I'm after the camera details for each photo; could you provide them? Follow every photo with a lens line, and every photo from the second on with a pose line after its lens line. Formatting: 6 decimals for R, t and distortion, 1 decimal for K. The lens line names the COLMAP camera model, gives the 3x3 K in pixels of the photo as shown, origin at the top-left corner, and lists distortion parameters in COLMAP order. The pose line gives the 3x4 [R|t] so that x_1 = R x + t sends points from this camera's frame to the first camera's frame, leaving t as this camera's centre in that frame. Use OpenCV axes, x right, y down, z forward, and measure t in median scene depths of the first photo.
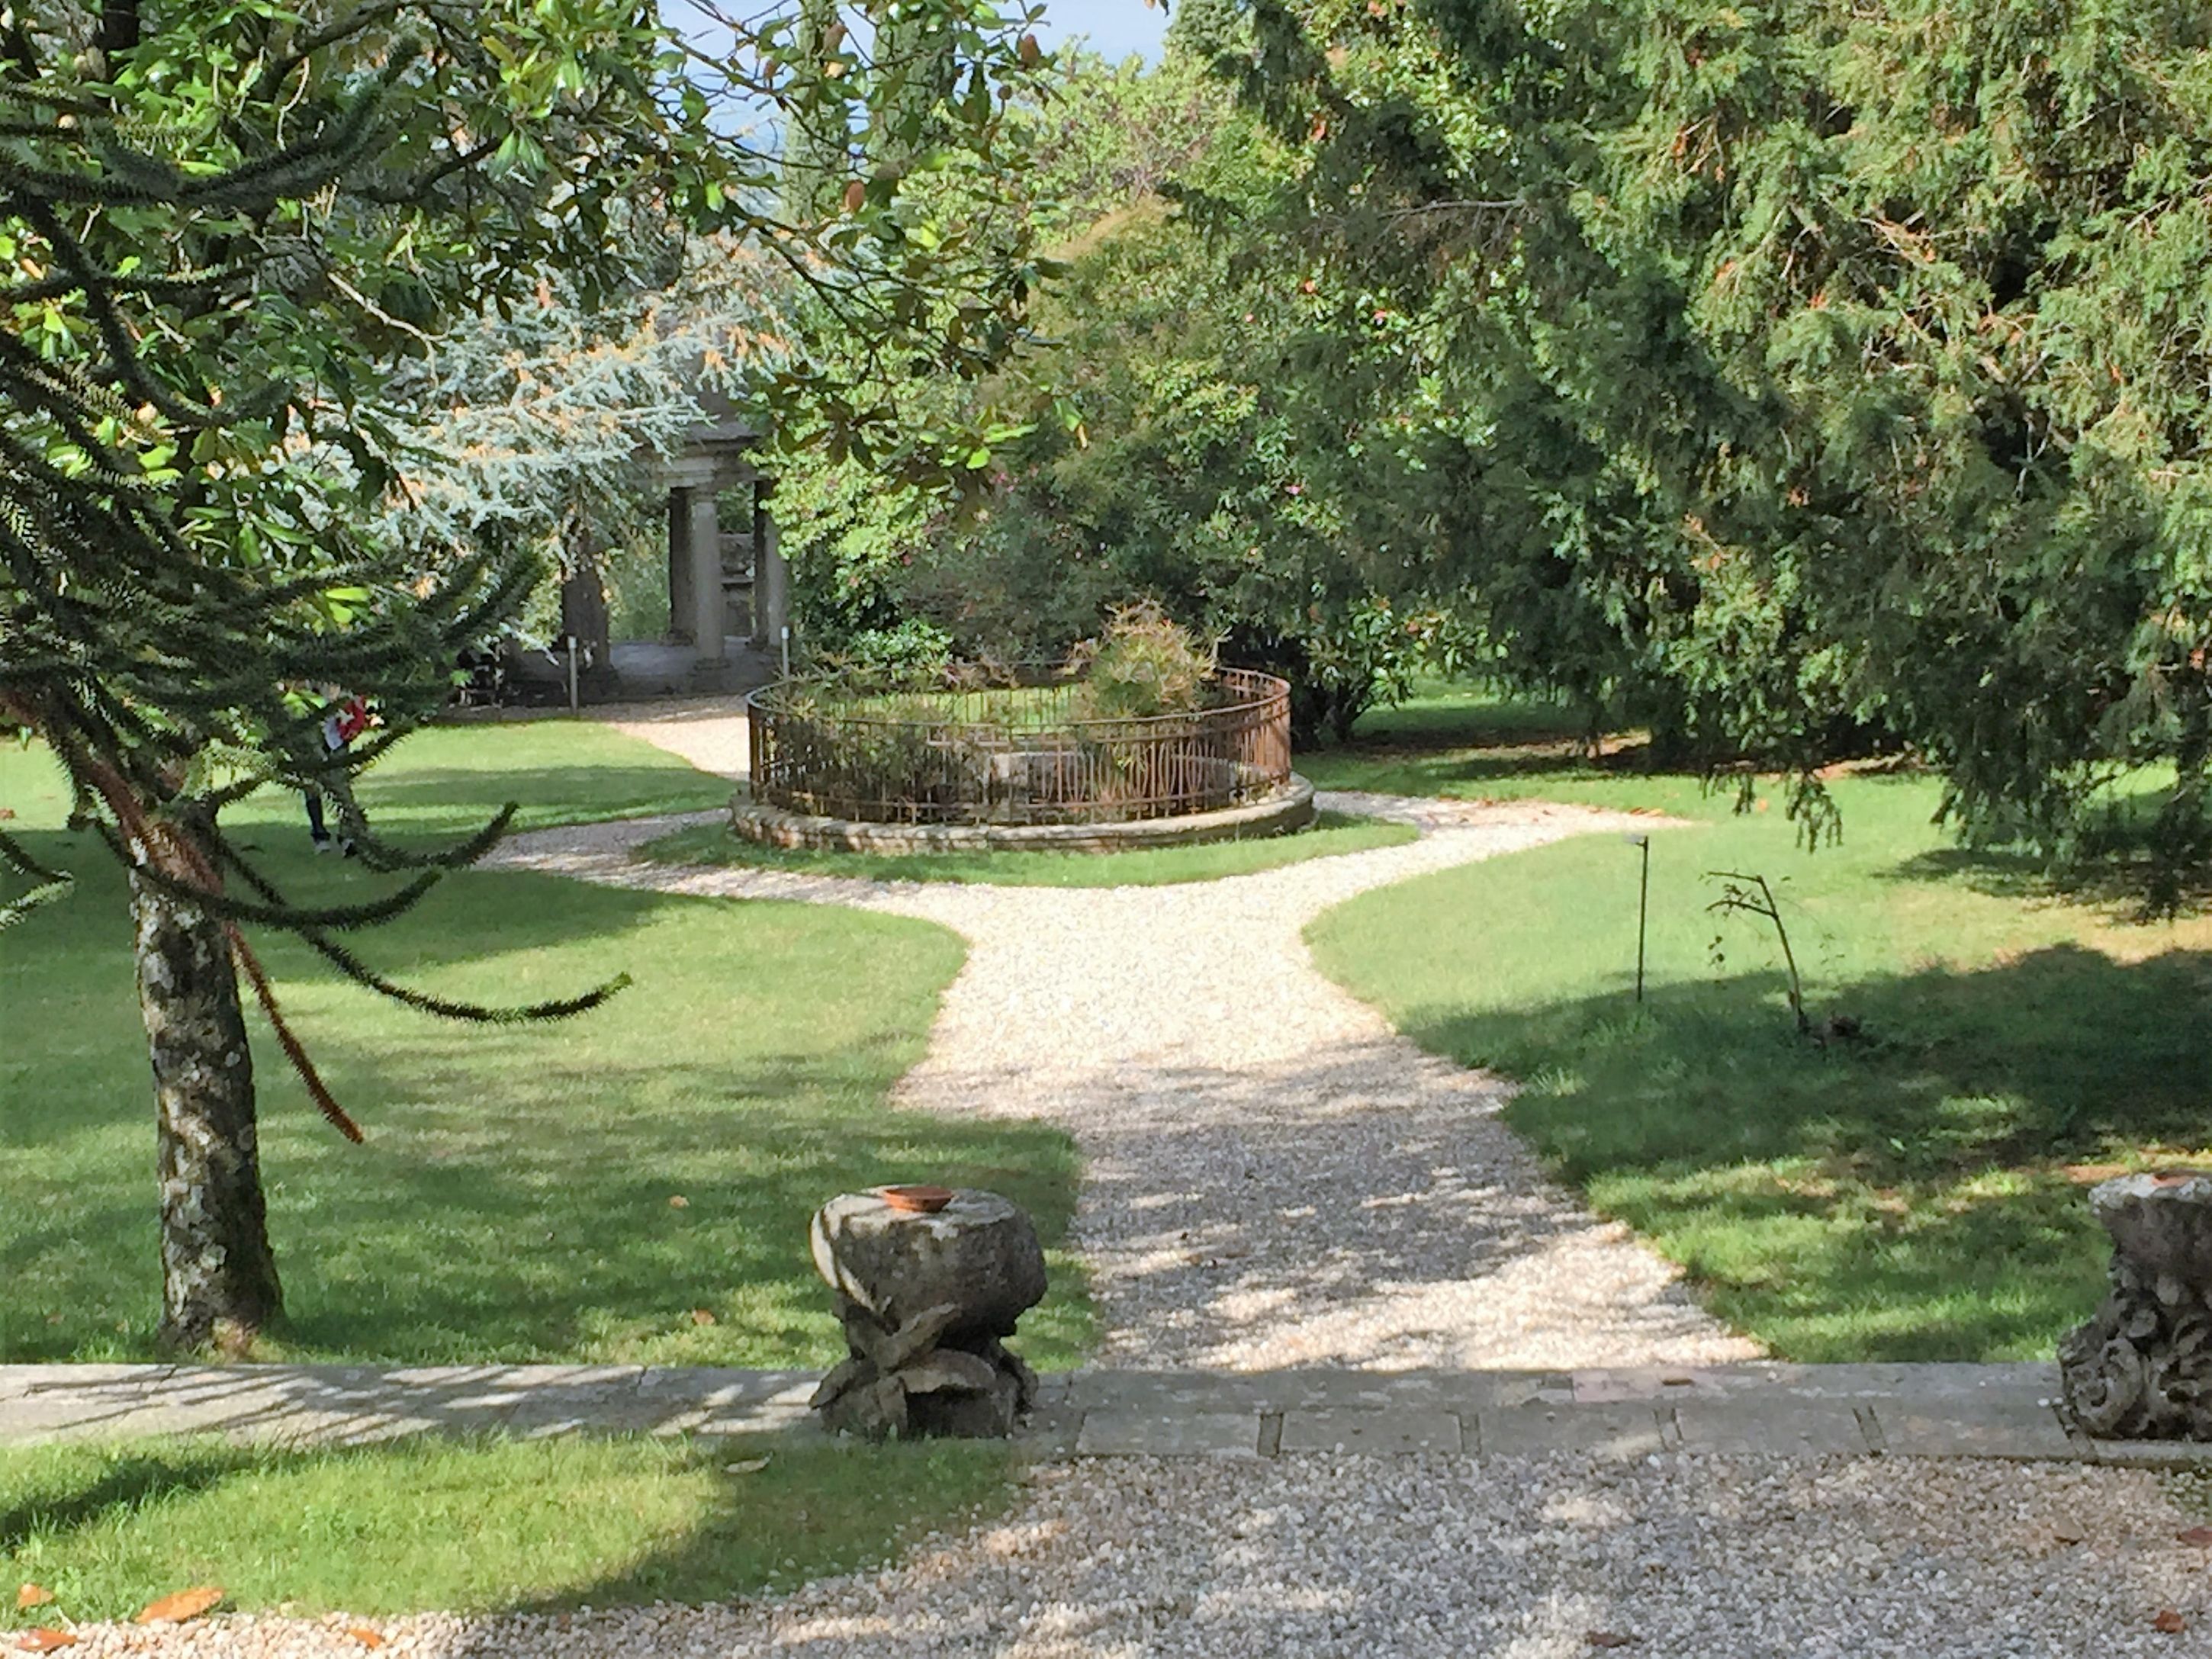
lens RADIAL K [[4313.0, 0, 1104.8], [0, 4313.0, 830.2], [0, 0, 1]] dist [0.089110, 0.000000]
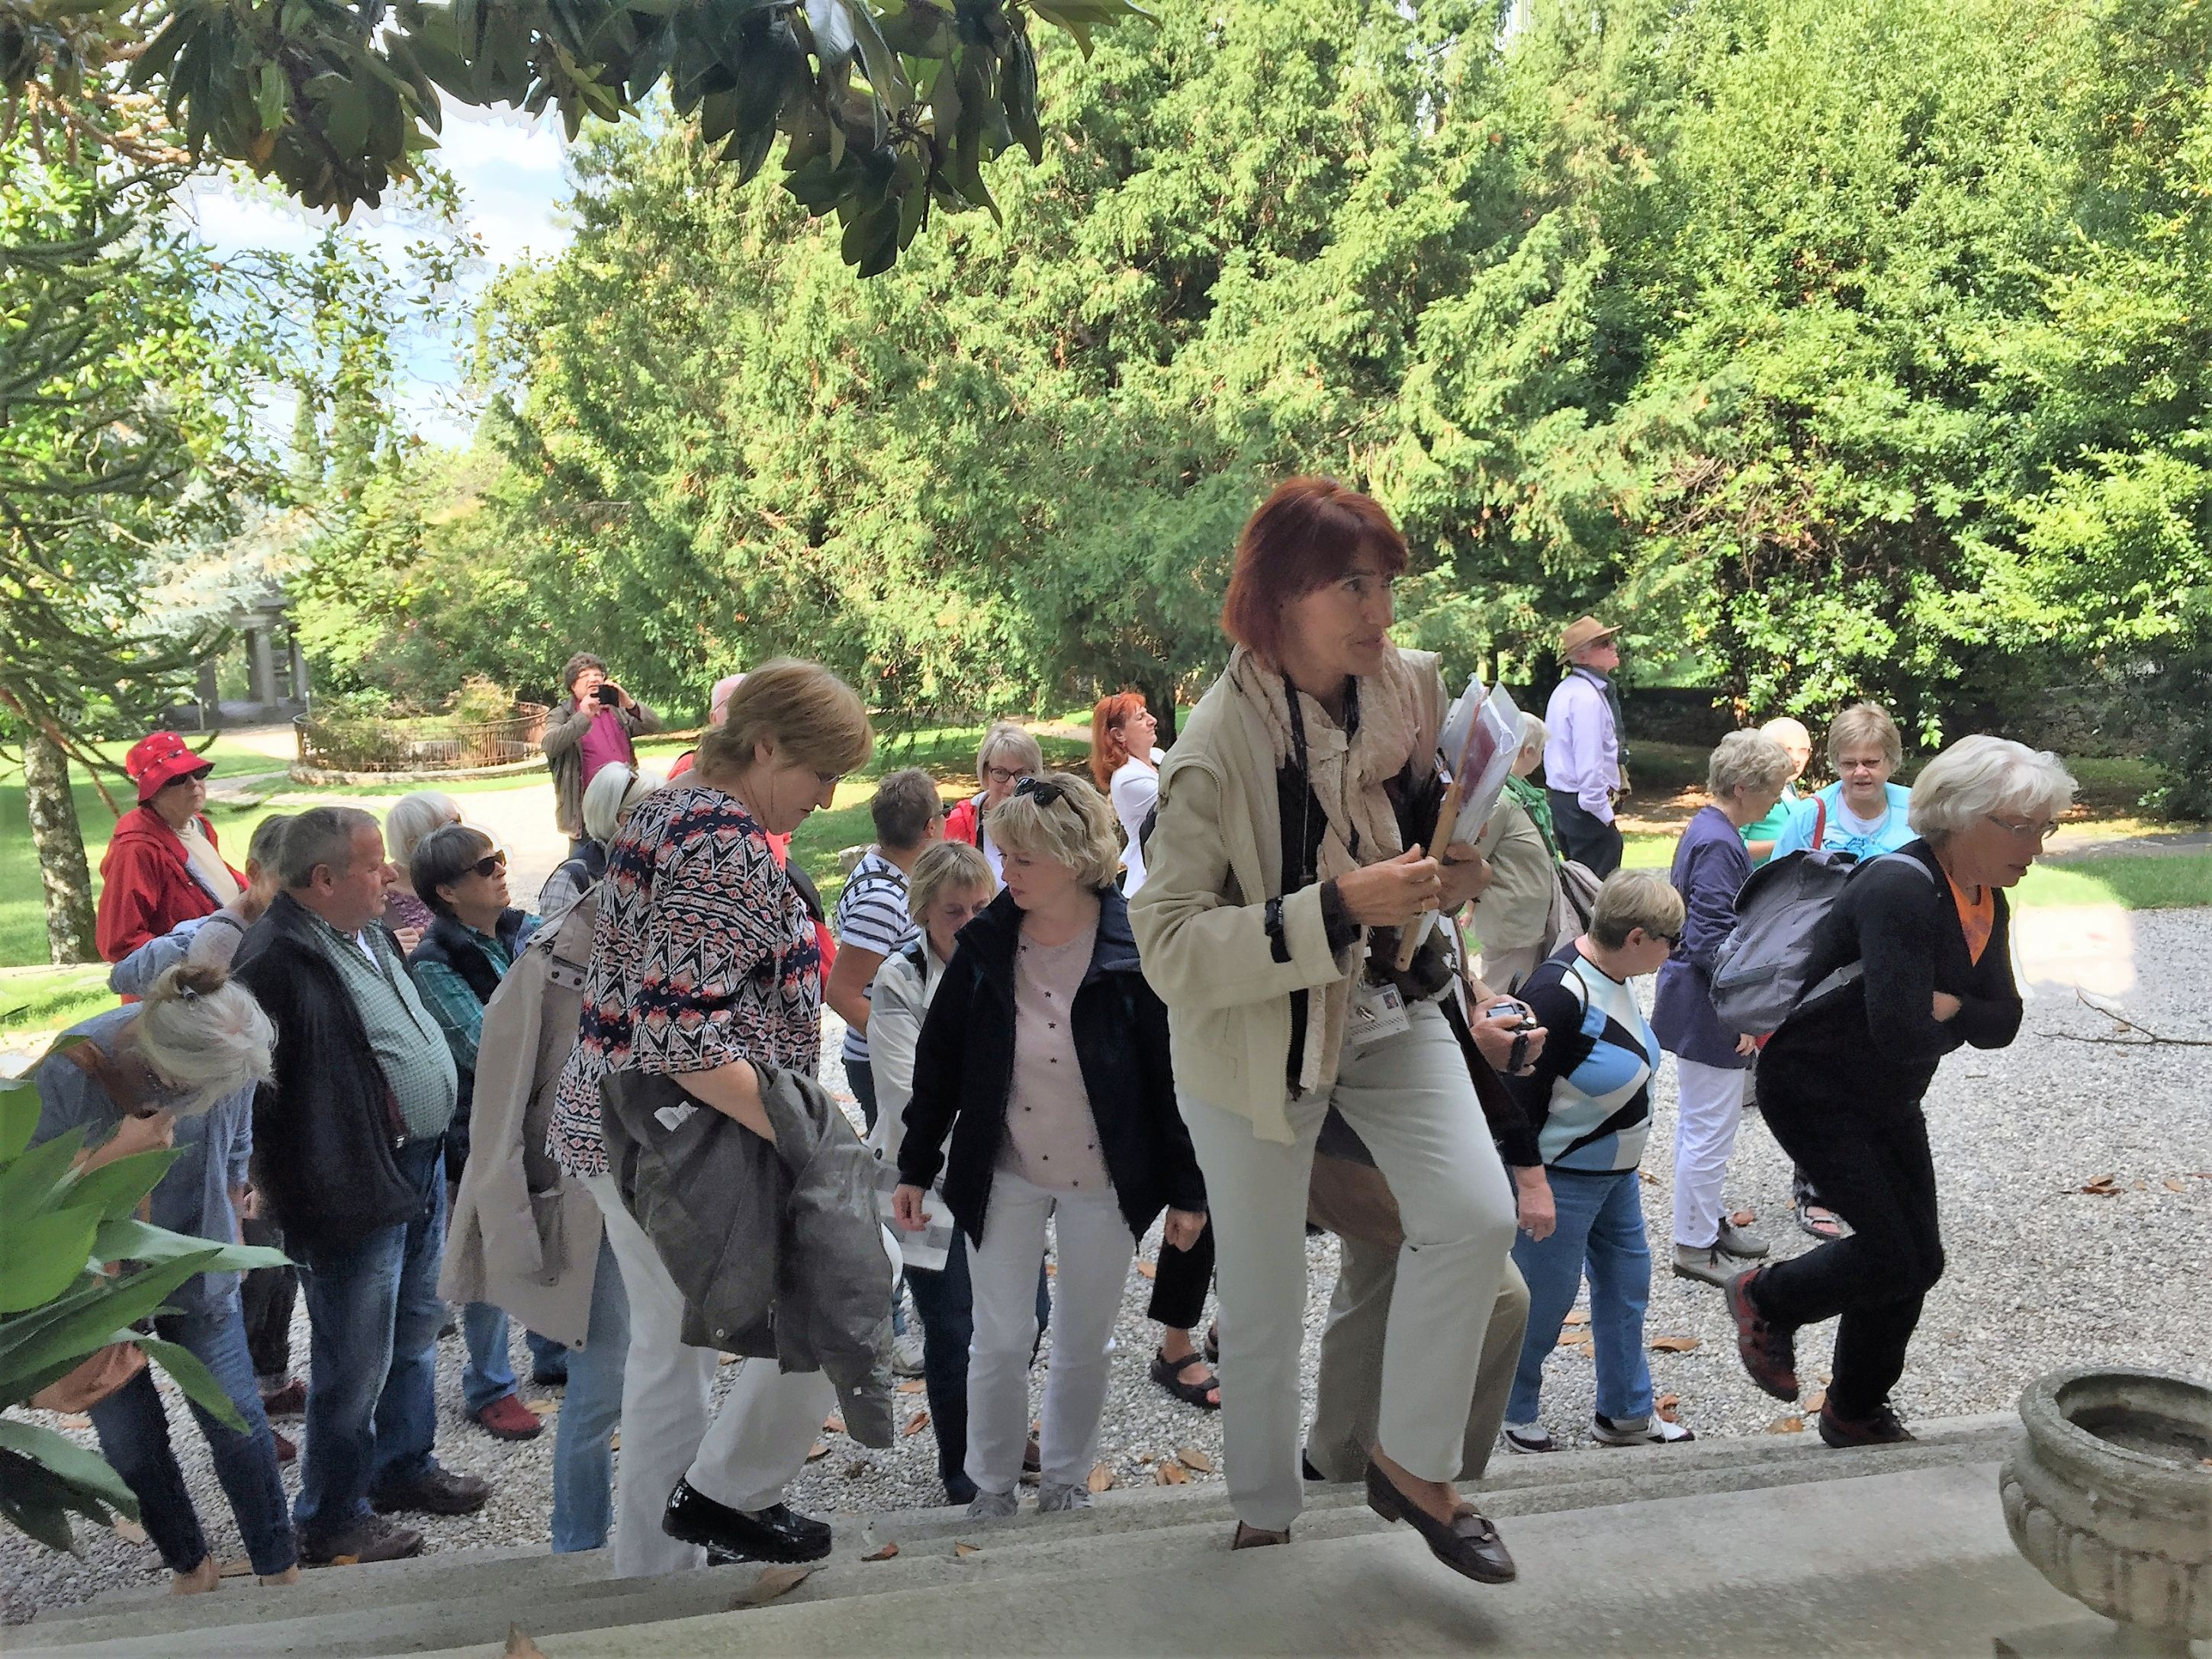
lens RADIAL K [[1841.4, 0, 1112.6], [0, 1841.4, 835.3], [0, 0, 1]] dist [0.061412, -0.003679]
pose [[0.943916, -0.049424, 0.326467, -0.000136], [0.038863, 0.998491, 0.038799, 0.021065], [-0.327892, -0.023936, 0.944412, -0.141426]]
